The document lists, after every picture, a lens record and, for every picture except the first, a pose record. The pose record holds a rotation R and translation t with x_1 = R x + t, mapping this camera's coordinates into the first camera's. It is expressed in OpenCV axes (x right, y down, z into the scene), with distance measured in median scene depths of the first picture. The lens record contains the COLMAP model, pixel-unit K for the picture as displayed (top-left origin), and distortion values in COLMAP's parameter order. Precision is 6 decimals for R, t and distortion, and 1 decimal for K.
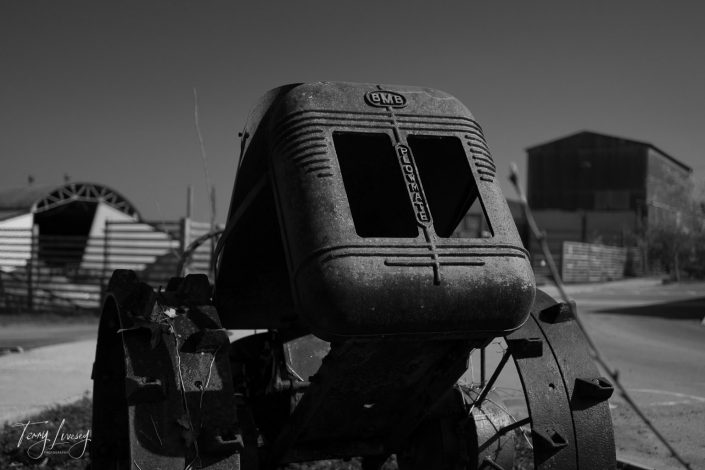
lens RADIAL K [[860.2, 0, 352.5], [0, 860.2, 235.0], [0, 0, 1]] dist [0.009888, -0.024637]
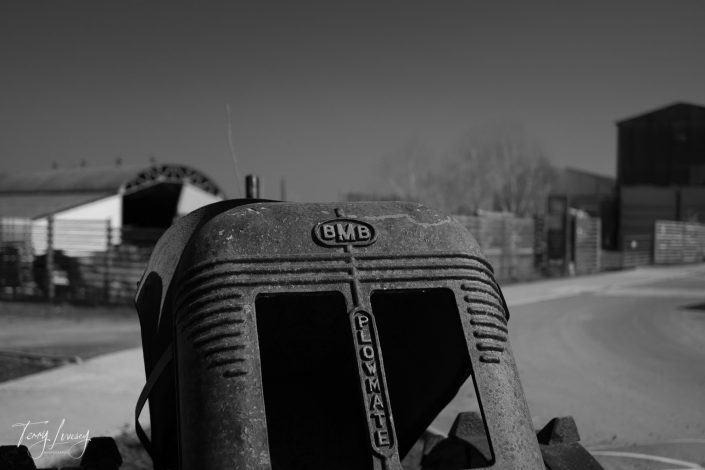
lens RADIAL K [[860.2, 0, 352.5], [0, 860.2, 235.0], [0, 0, 1]] dist [0.009888, -0.024637]
pose [[0.994984, -0.007214, -0.099779, 0.112834], [0.010246, 0.999500, 0.029913, -0.175509], [0.099513, -0.030785, 0.994560, 0.315780]]
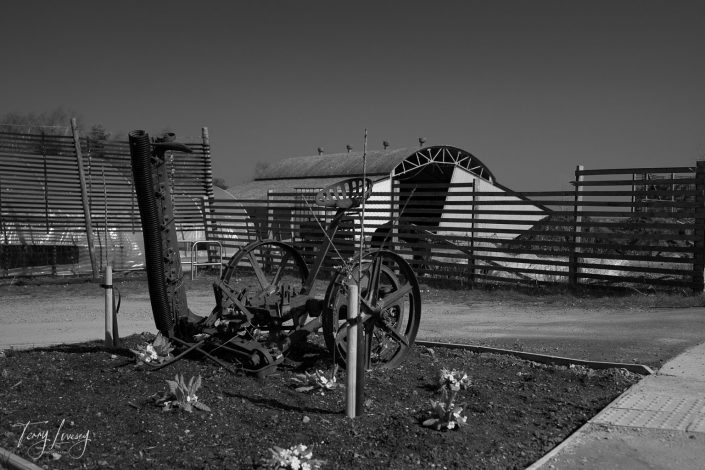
lens RADIAL K [[860.2, 0, 352.5], [0, 860.2, 235.0], [0, 0, 1]] dist [0.009888, -0.024637]
pose [[0.932861, 0.003714, -0.360218, -1.815622], [0.010038, 0.999291, 0.036299, 0.106381], [0.360097, -0.037478, 0.932162, 1.994529]]
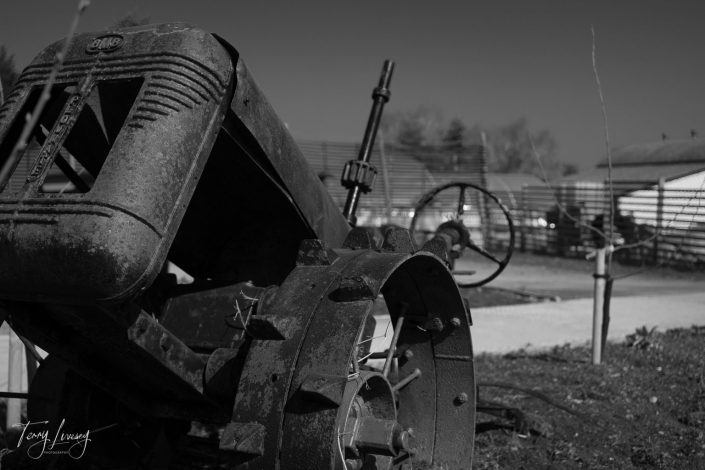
lens RADIAL K [[860.2, 0, 352.5], [0, 860.2, 235.0], [0, 0, 1]] dist [0.009888, -0.024637]
pose [[0.698870, 0.030584, -0.714594, 0.892452], [0.009019, 0.998629, 0.051561, 0.003020], [0.715192, -0.042480, 0.697636, 0.528949]]
